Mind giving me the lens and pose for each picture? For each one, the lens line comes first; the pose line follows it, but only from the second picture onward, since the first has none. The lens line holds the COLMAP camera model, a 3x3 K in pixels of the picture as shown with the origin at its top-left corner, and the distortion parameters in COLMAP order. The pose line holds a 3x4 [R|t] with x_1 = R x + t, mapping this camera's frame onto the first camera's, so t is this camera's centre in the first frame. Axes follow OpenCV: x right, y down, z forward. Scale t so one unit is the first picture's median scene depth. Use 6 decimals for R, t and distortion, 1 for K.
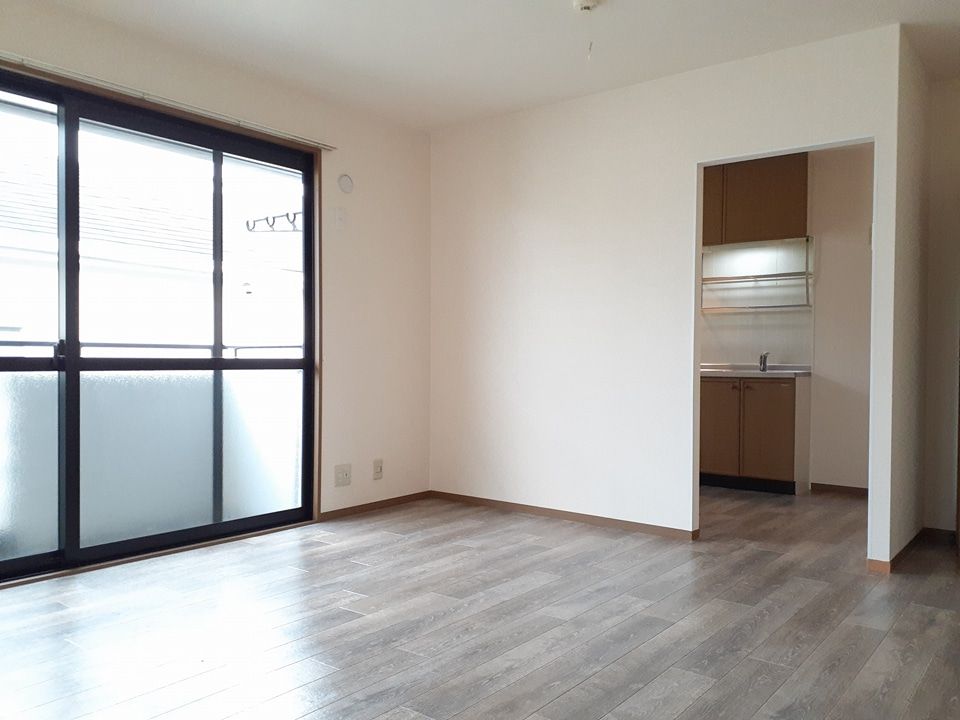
lens RADIAL K [[769.5, 0, 488.2], [0, 769.5, 355.4], [0, 0, 1]] dist [0.052470, -0.063319]
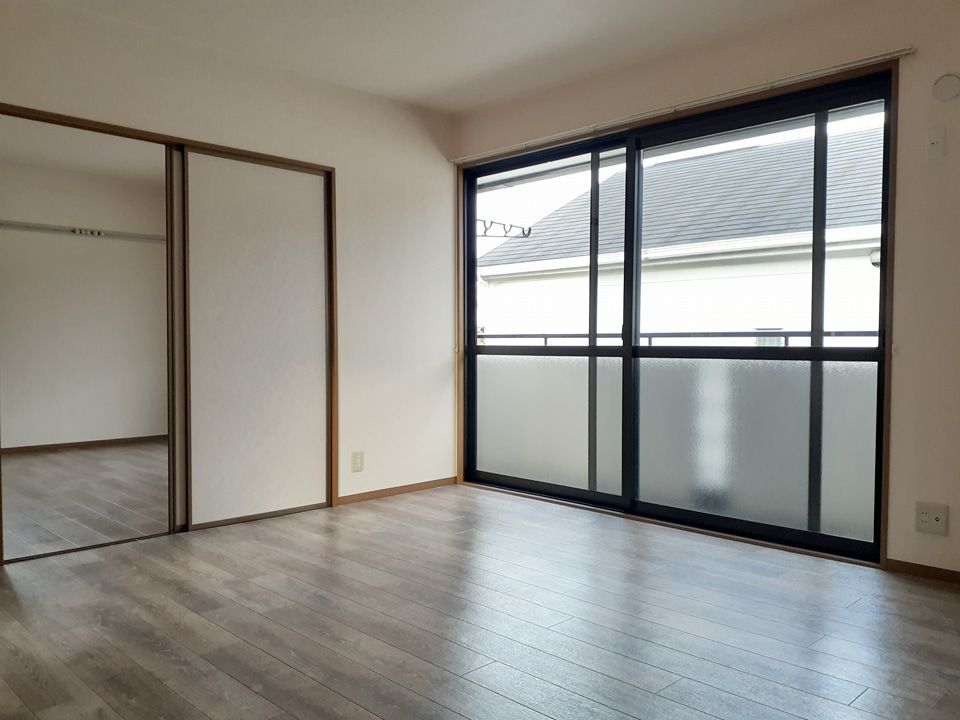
lens RADIAL K [[769.5, 0, 489.9], [0, 769.5, 361.1], [0, 0, 1]] dist [0.052470, -0.063319]
pose [[-0.123446, 0.019775, -0.992154, 0.733441], [-0.001729, 0.999796, 0.020143, 0.002797], [0.992350, 0.004202, -0.123386, 0.937198]]
